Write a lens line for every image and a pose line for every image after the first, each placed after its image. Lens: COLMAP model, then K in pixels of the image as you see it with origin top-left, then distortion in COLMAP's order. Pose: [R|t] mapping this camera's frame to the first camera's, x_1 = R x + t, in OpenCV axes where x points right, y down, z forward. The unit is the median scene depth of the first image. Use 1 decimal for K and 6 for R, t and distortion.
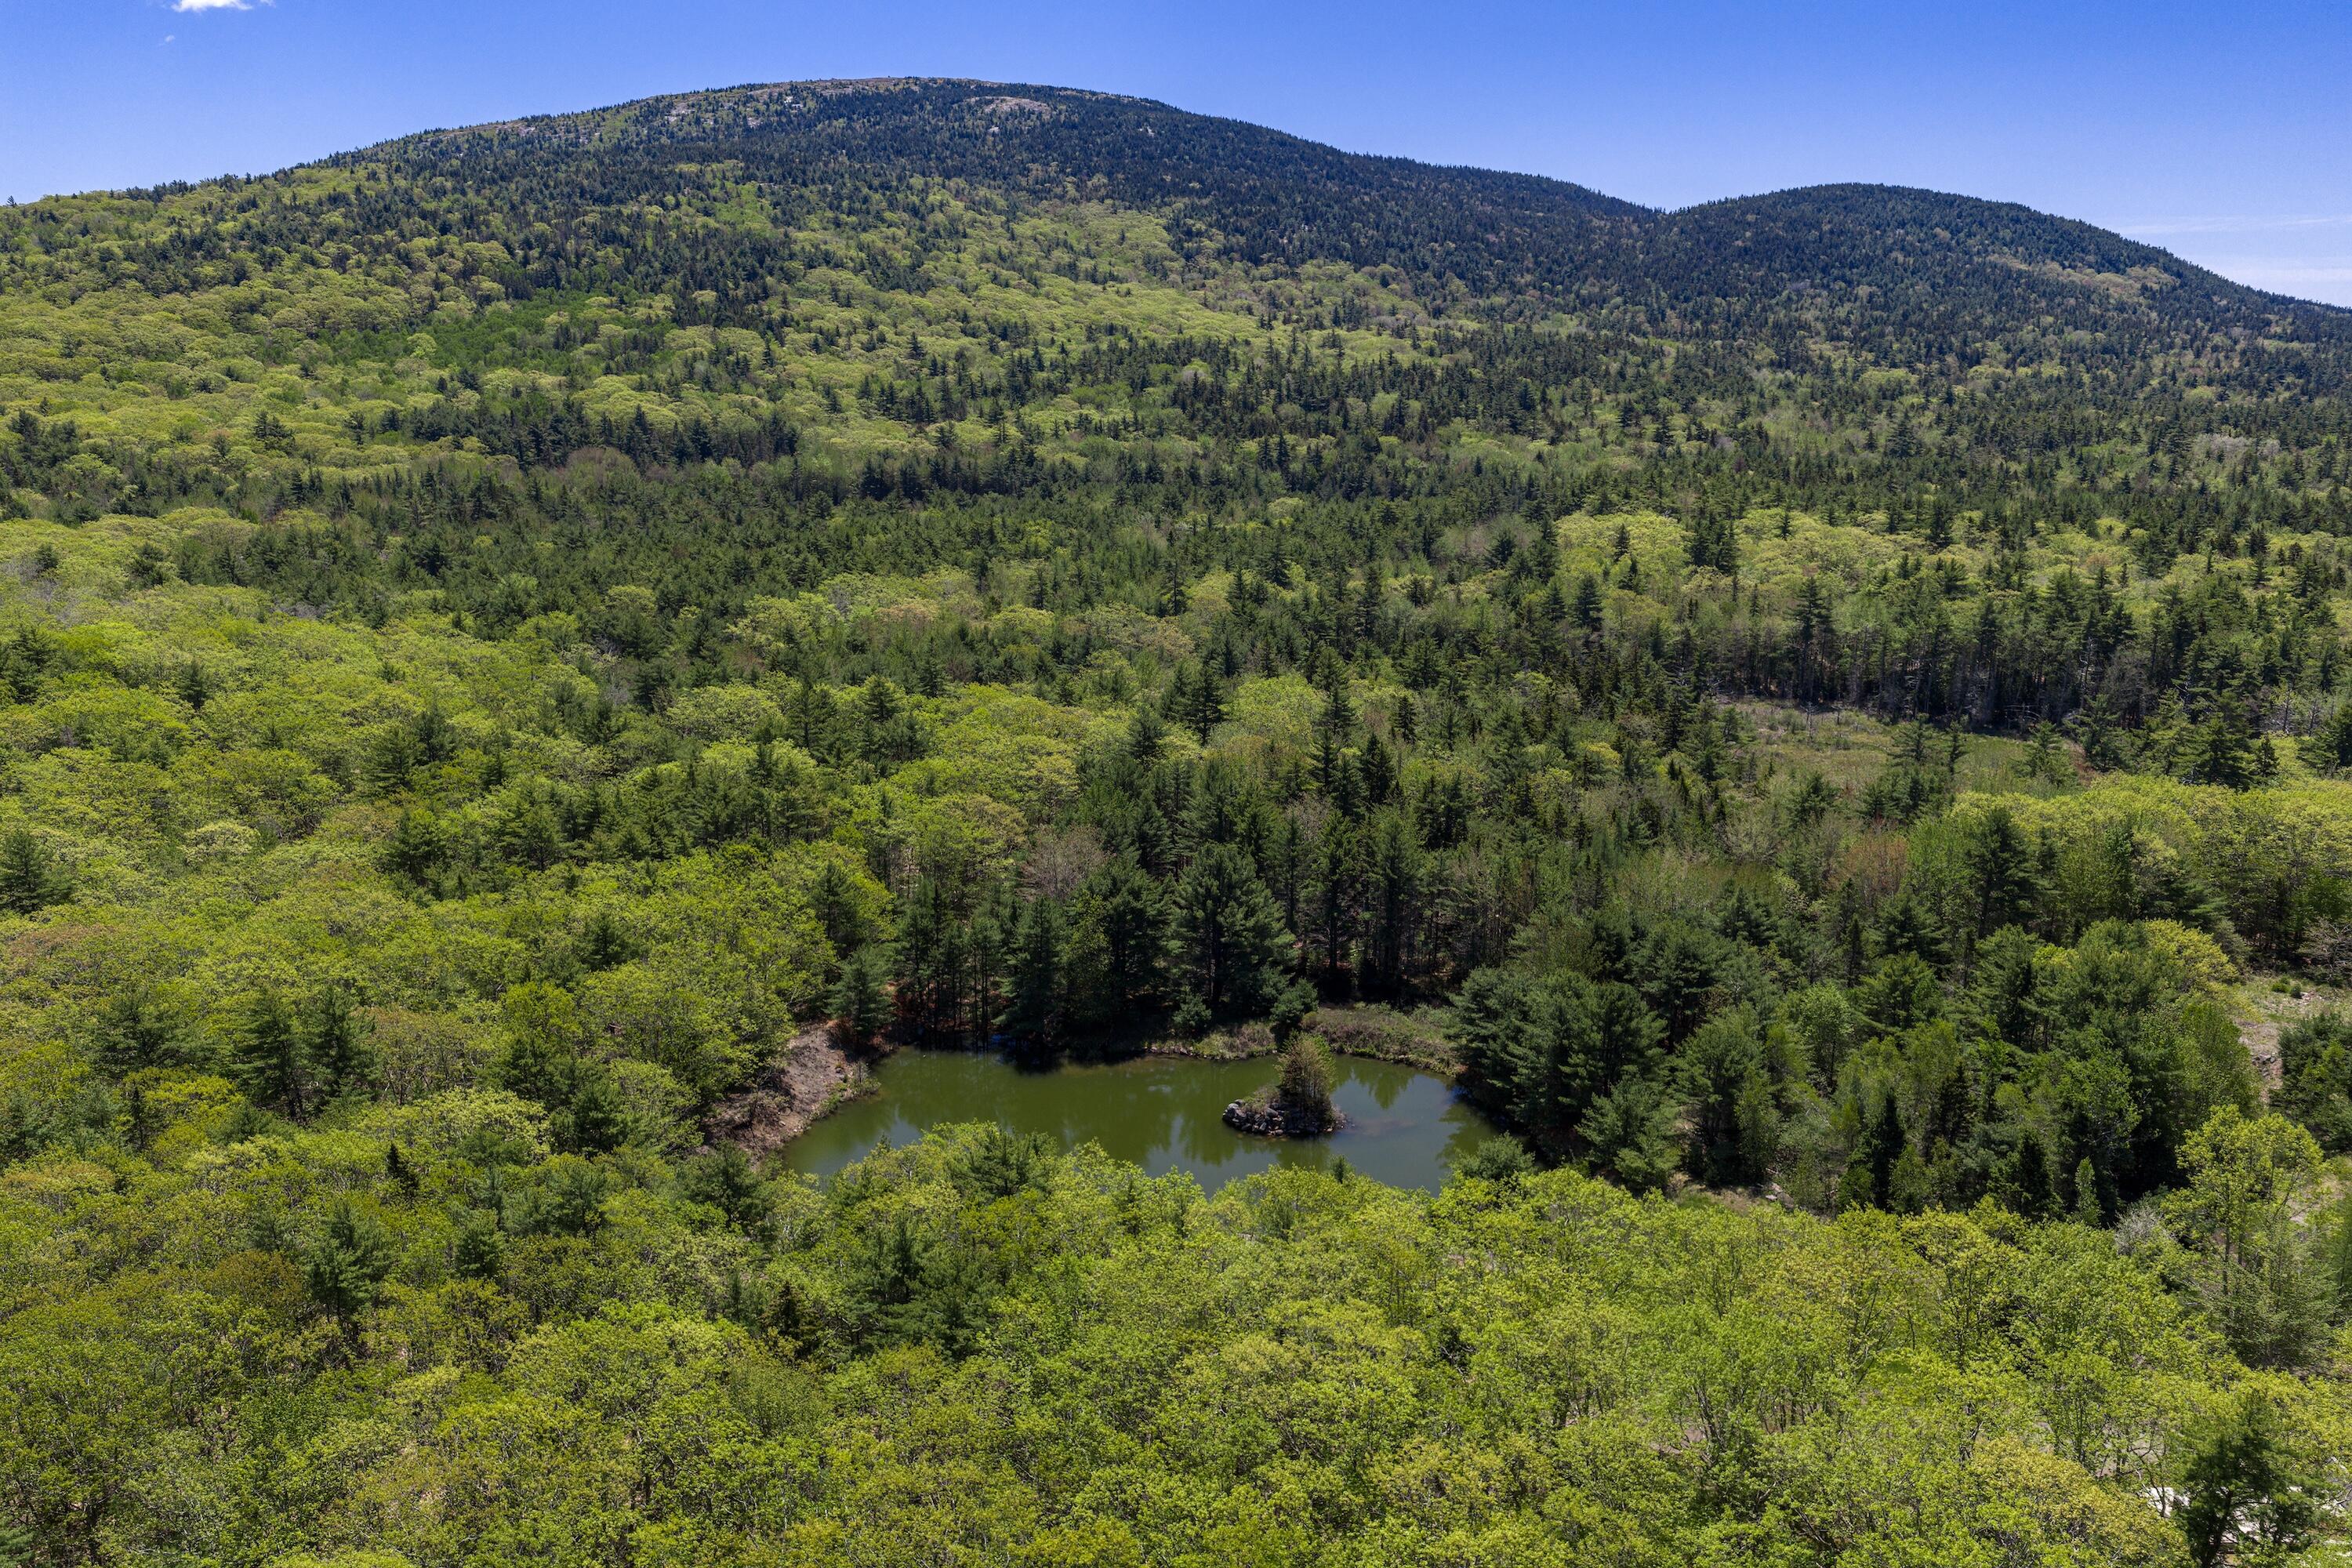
lens RADIAL K [[1965.9, 0, 1188.8], [0, 1965.9, 780.5], [0, 0, 1]] dist [0.014231, -0.020878]
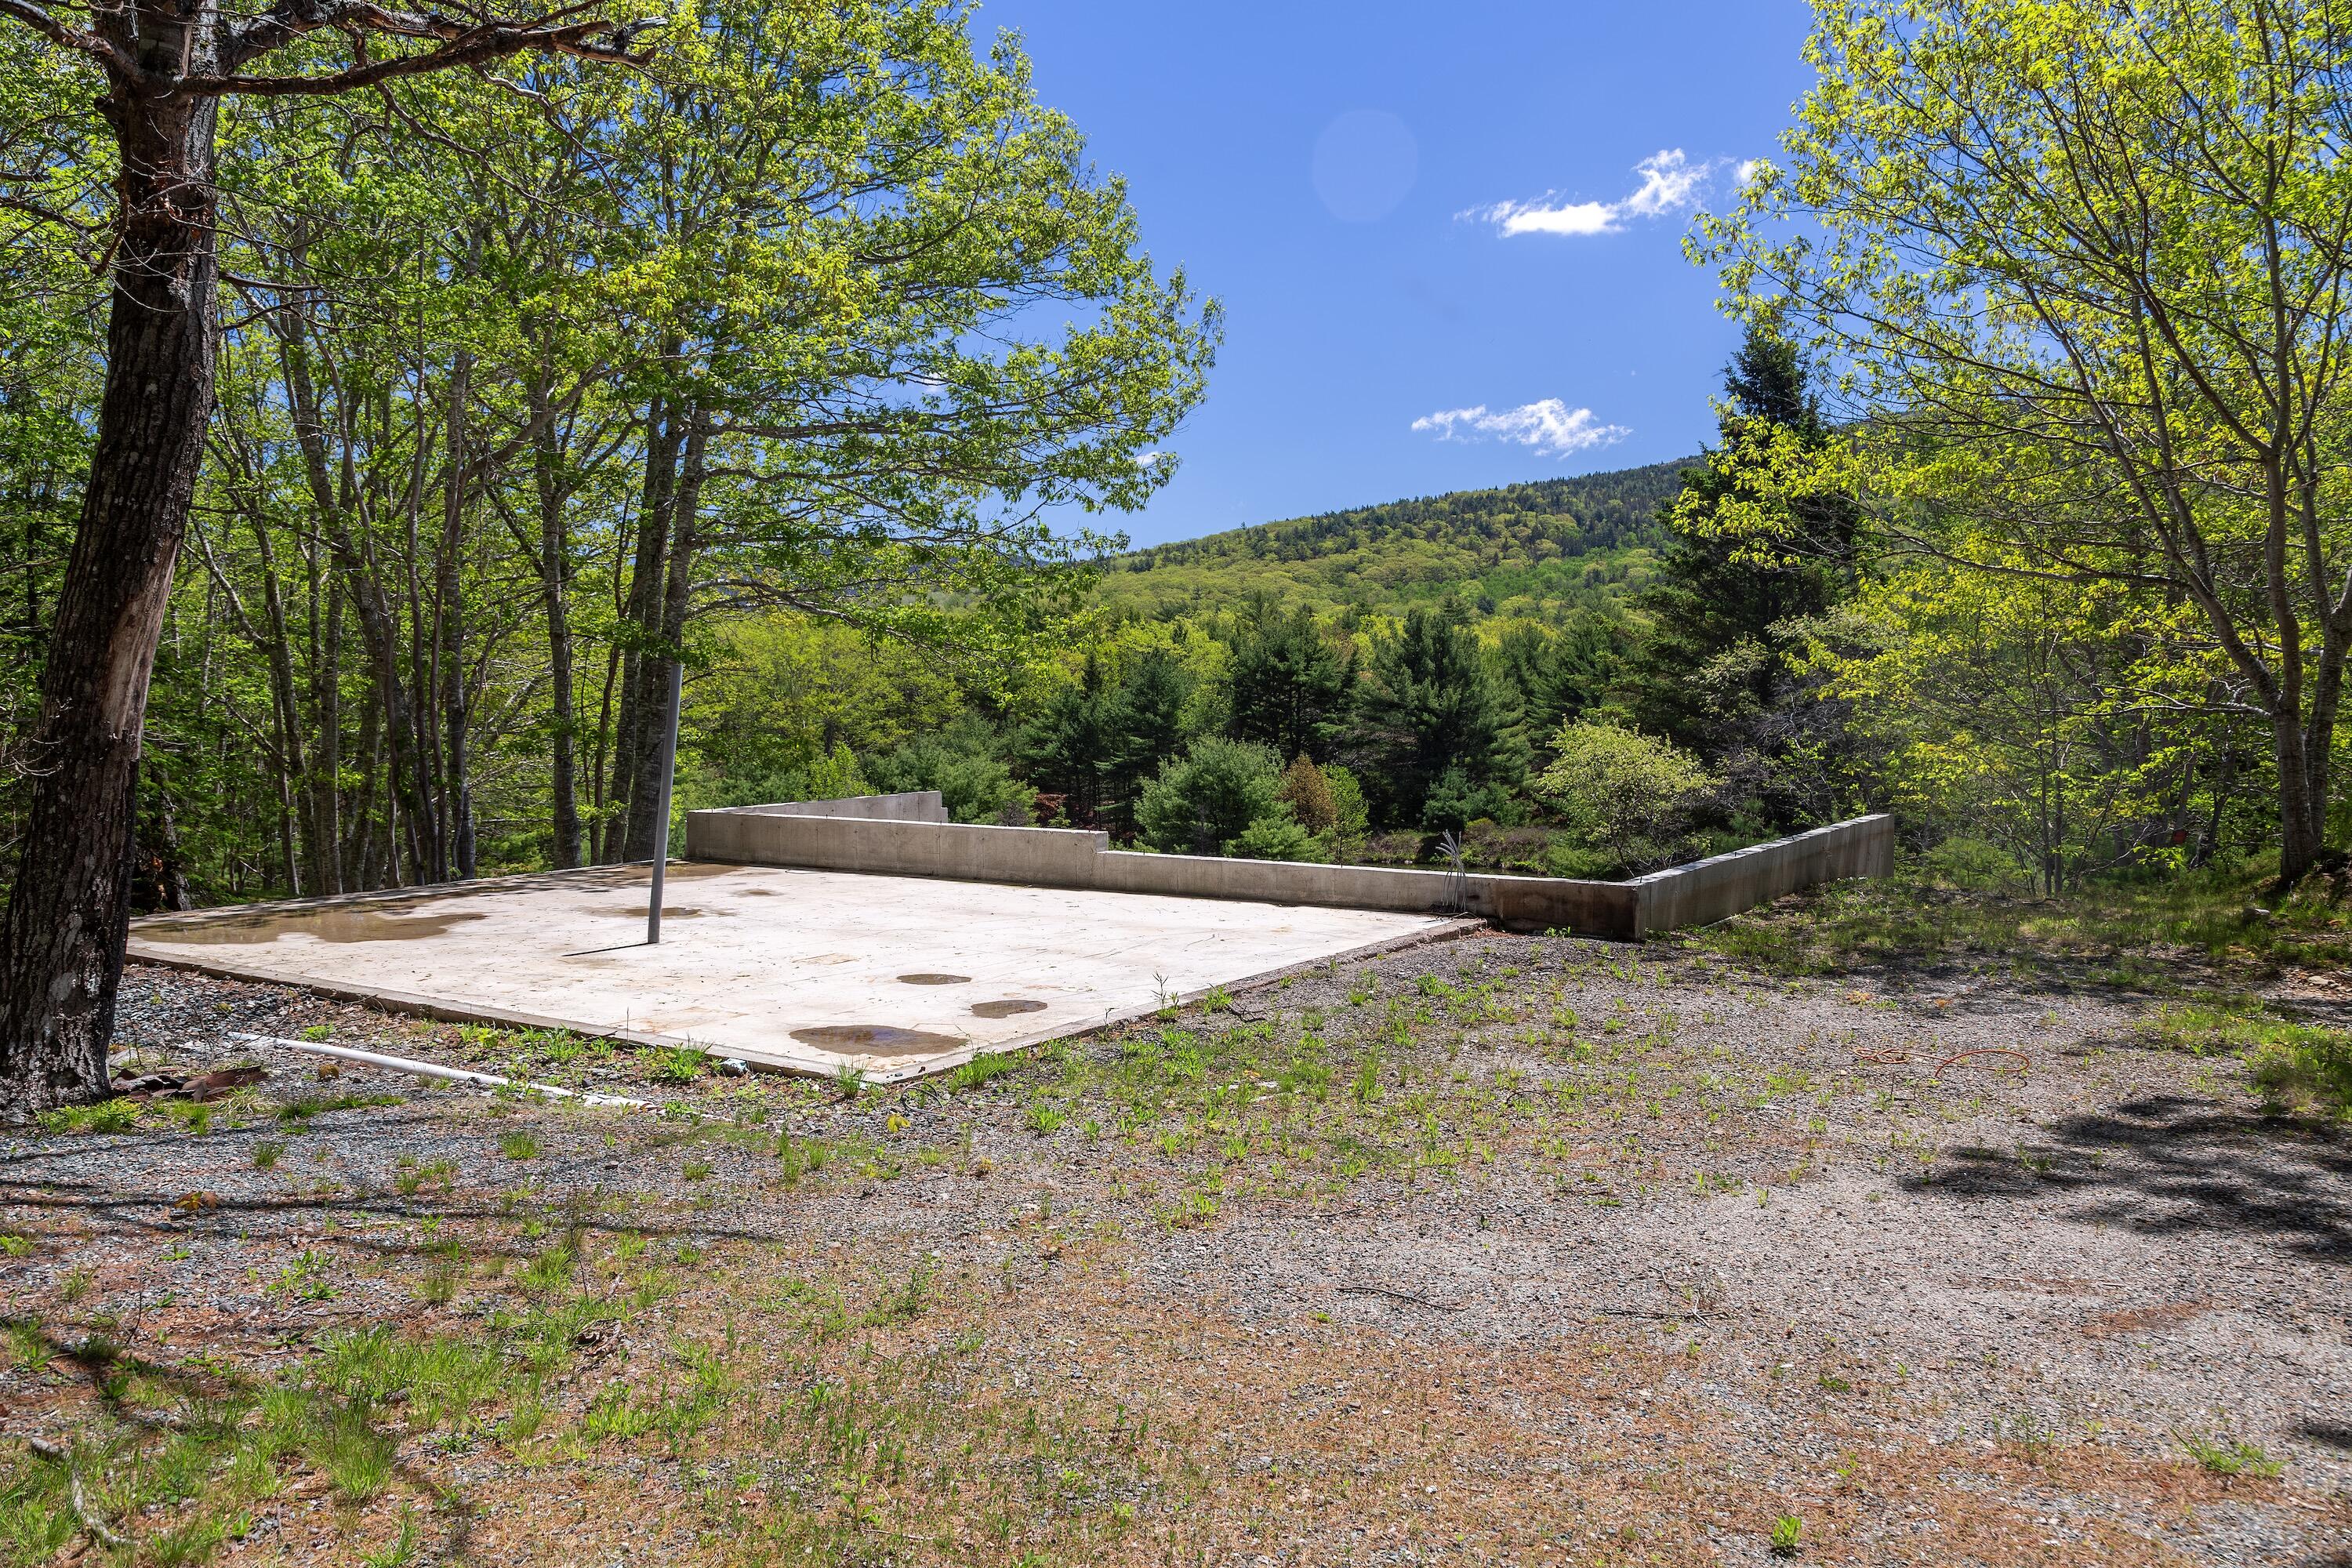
lens RADIAL K [[1789.2, 0, 1173.3], [0, 1789.2, 776.9], [0, 0, 1]] dist [0.050182, 0.001422]
pose [[0.809811, 0.022439, -0.586262, 0.070194], [-0.125863, 0.982647, -0.136245, 0.041708], [0.573031, 0.184121, 0.798583, 0.089576]]
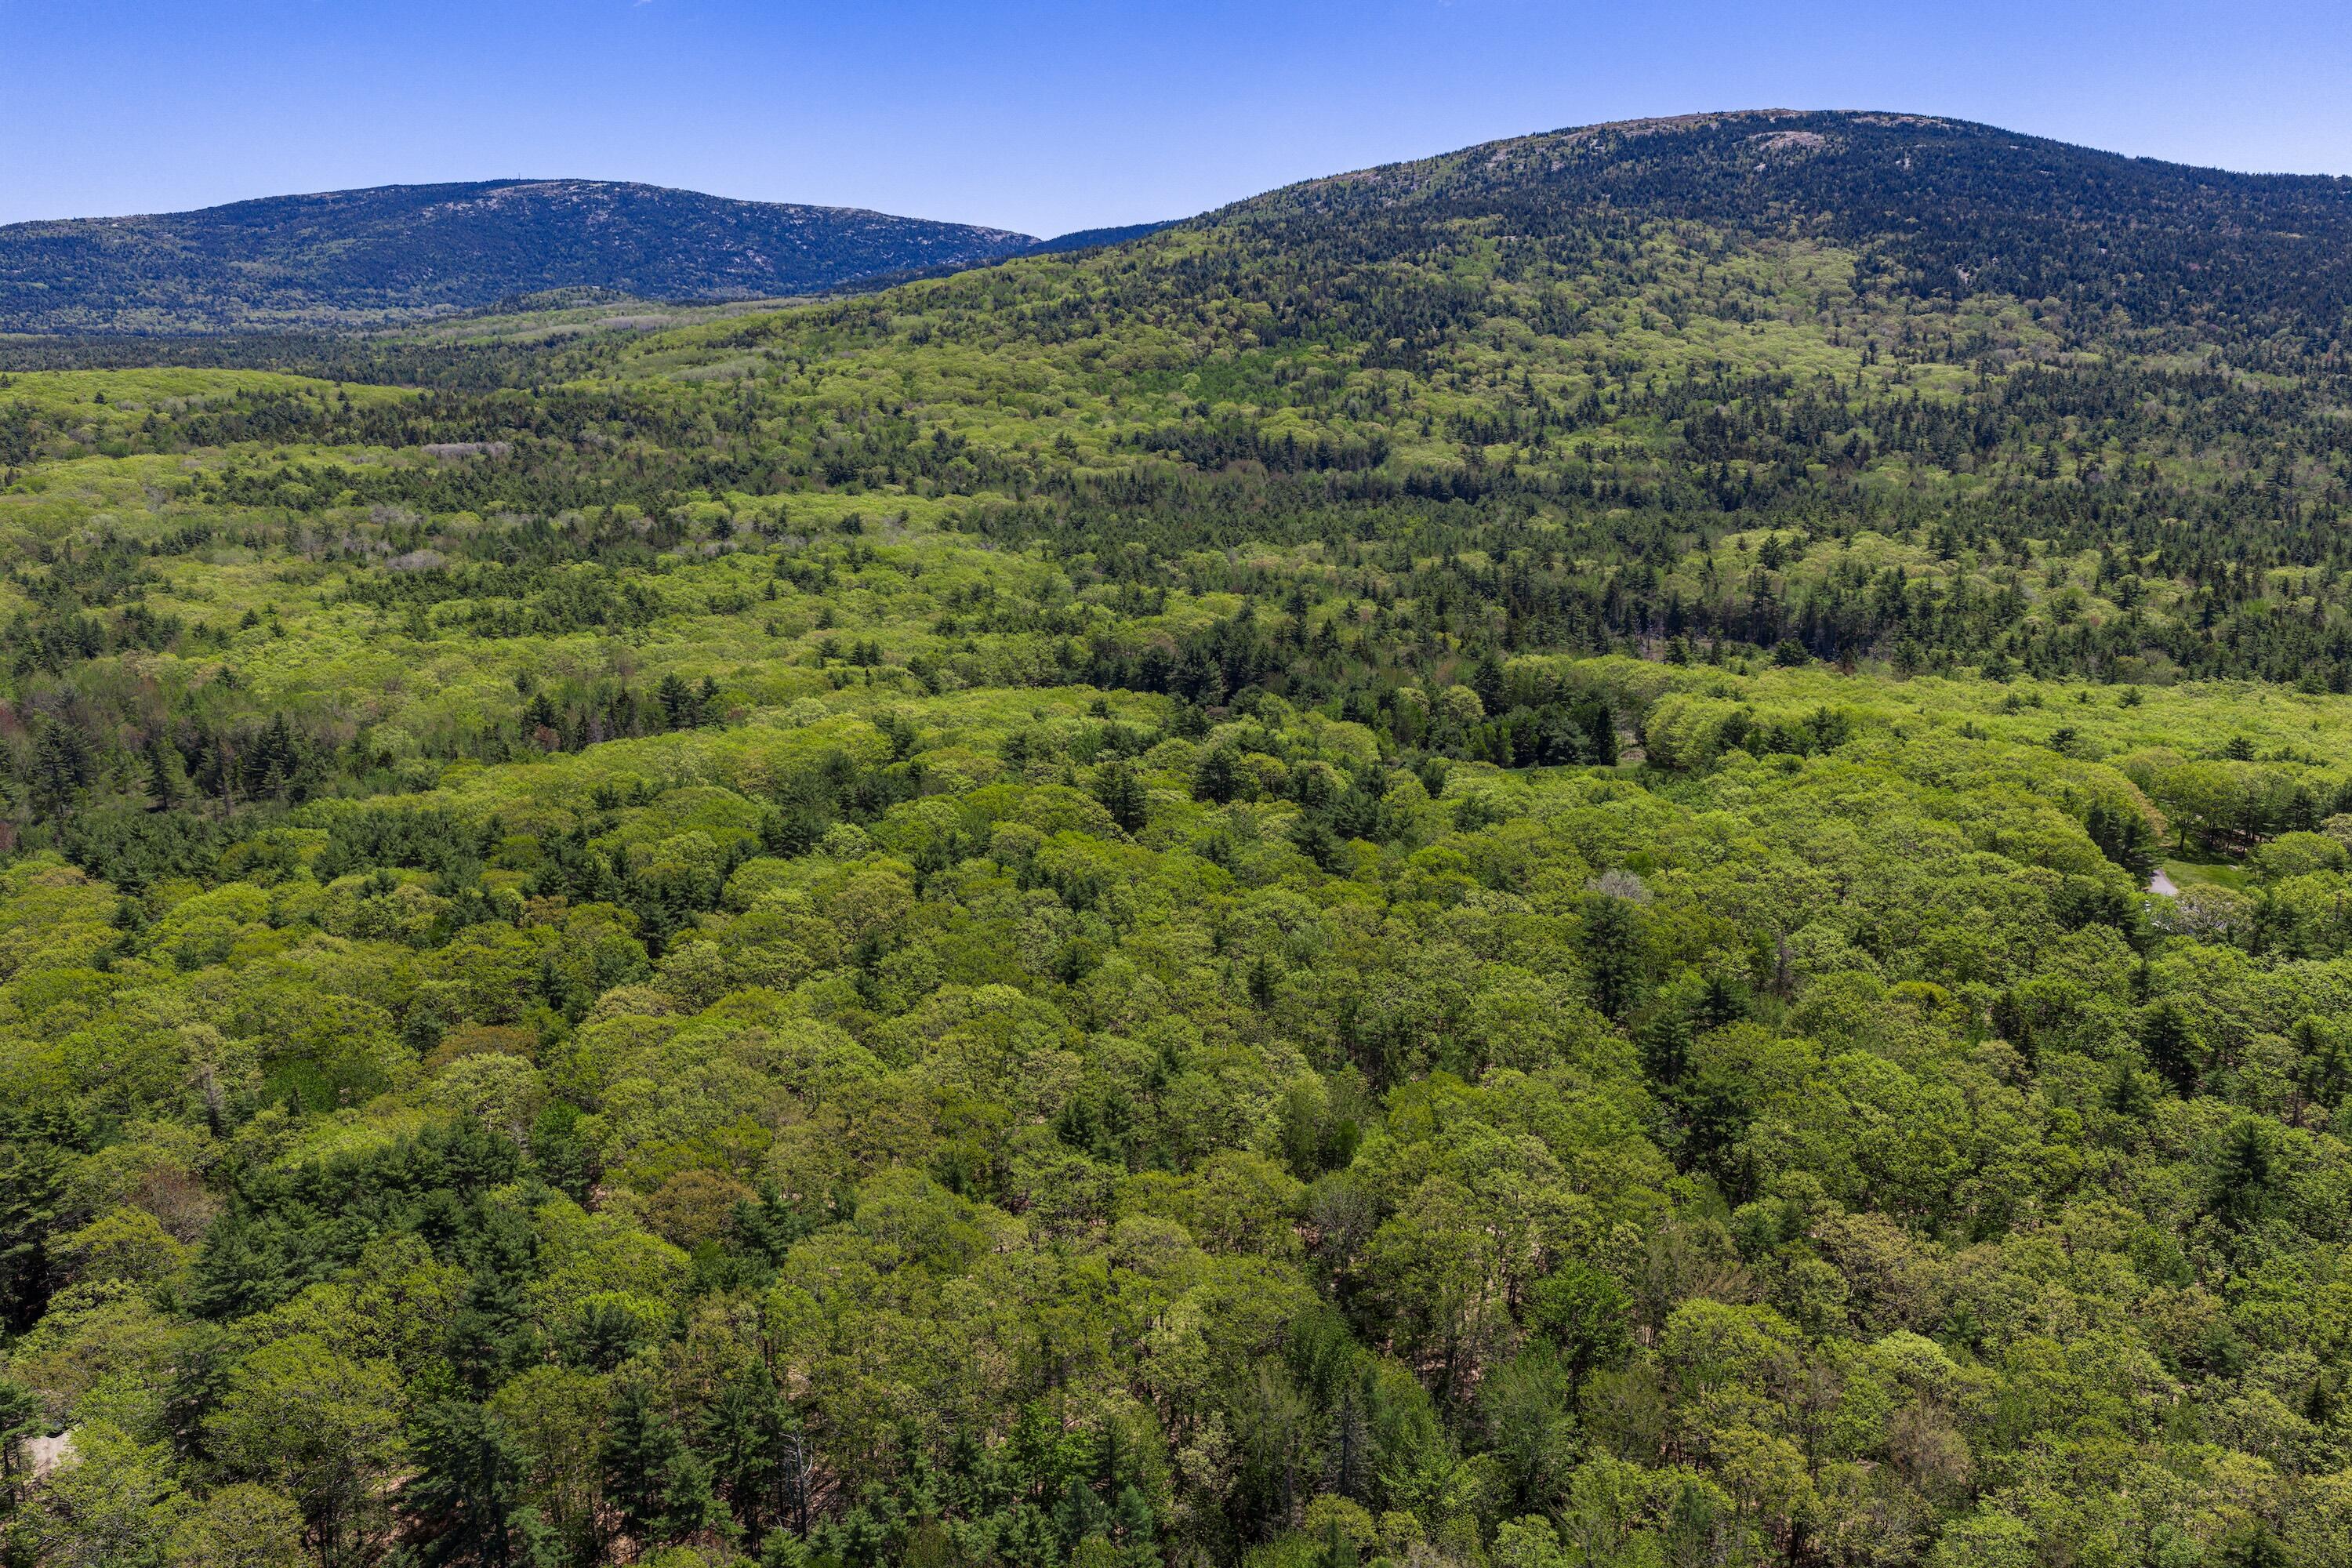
lens RADIAL K [[1965.9, 0, 1182.1], [0, 1965.9, 799.8], [0, 0, 1]] dist [0.014231, -0.020878]
pose [[0.895358, 0.105266, -0.432727, 0.251564], [-0.096759, 0.994434, 0.041703, 0.028609], [0.434709, 0.004531, 0.900560, -0.303582]]
